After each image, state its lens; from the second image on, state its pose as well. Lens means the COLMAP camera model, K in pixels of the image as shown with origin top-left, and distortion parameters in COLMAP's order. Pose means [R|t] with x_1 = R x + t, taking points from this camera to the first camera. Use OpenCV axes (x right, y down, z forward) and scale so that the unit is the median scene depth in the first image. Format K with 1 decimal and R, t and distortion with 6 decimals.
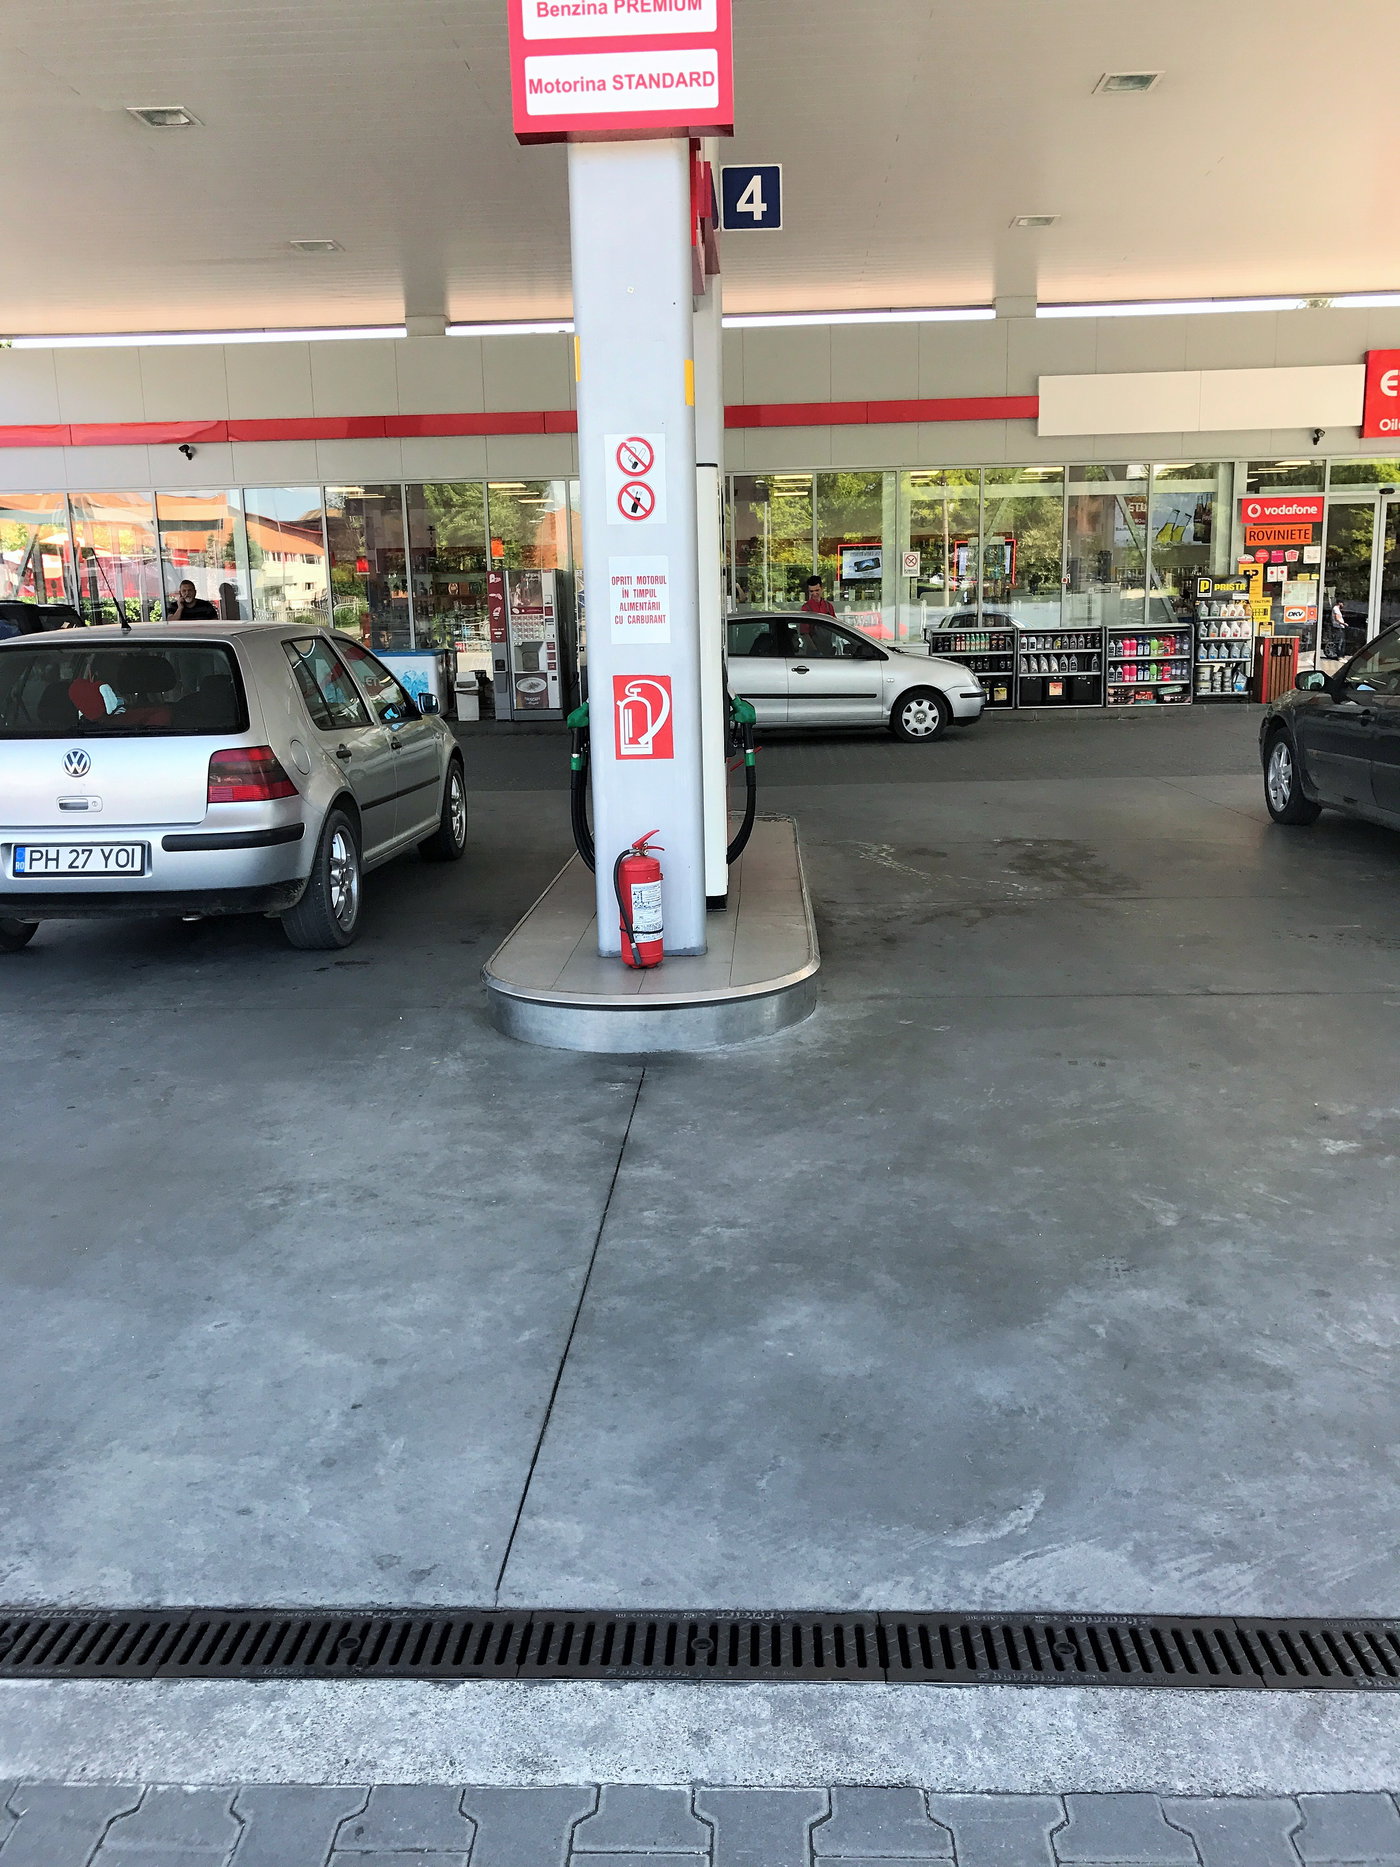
lens RADIAL K [[1525.4, 0, 664.6], [0, 1525.4, 937.4], [0, 0, 1]] dist [0.022663, -0.009989]
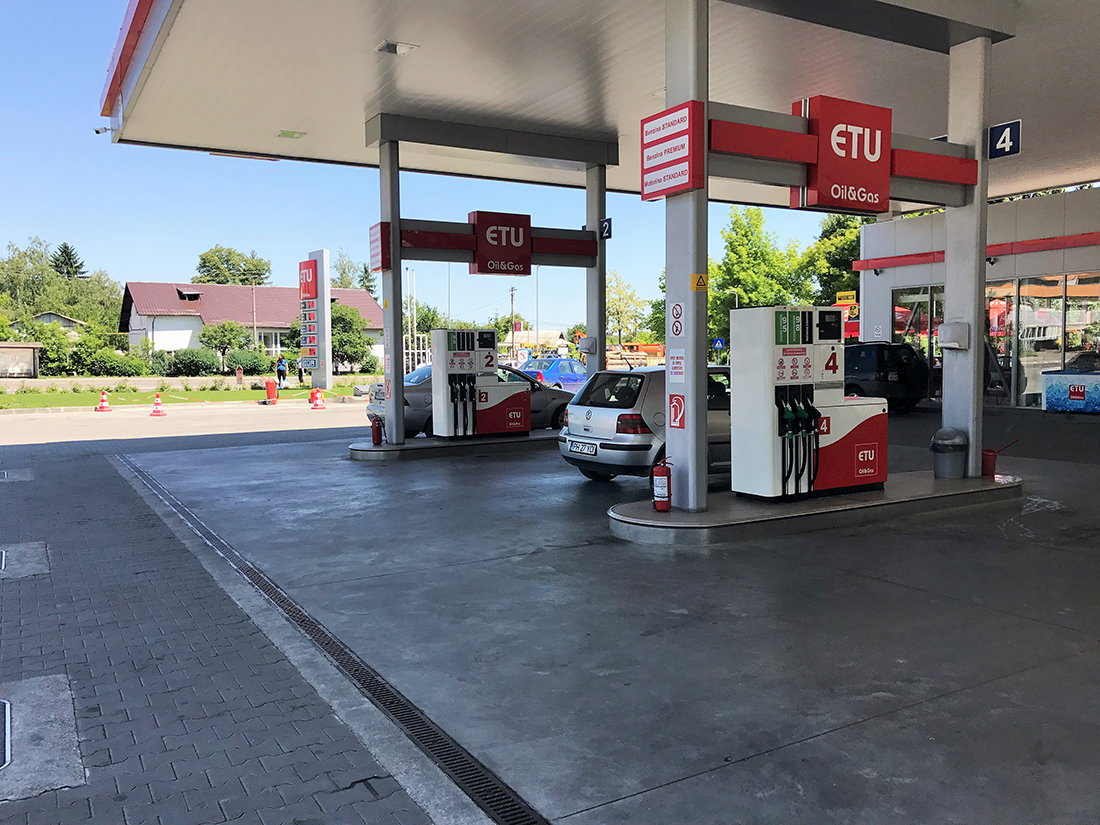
lens RADIAL K [[891.6, 0, 550.0], [0, 891.6, 412.5], [0, 0, 1]] dist [0.053225, -0.005855]
pose [[0.540845, 0.071051, -0.838116, 1.083171], [-0.175526, 0.984022, -0.029848, -0.062856], [0.822604, 0.163254, 0.544675, 0.042984]]
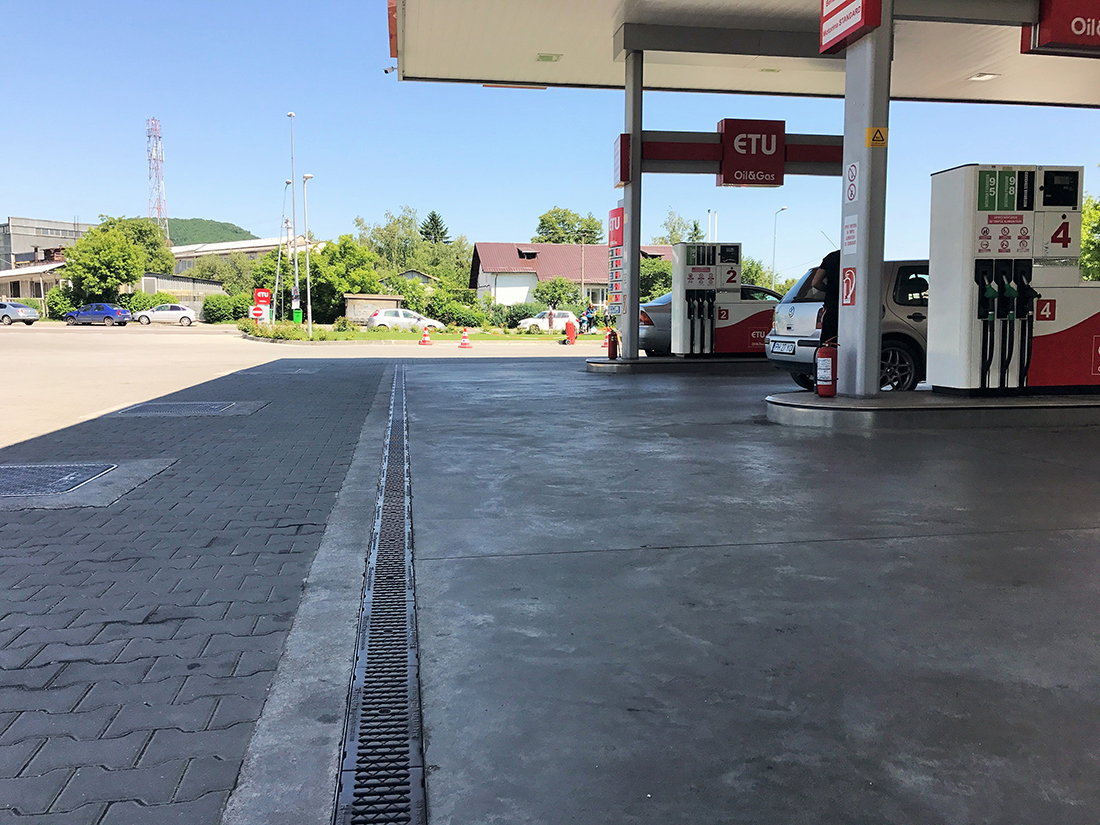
lens RADIAL K [[898.8, 0, 550.0], [0, 898.8, 412.5], [0, 0, 1]] dist [0.022663, -0.009989]
pose [[0.200190, 0.122452, -0.972075, 1.194276], [-0.207139, 0.975022, 0.080165, 0.019170], [0.957610, 0.185306, 0.220554, 0.325789]]
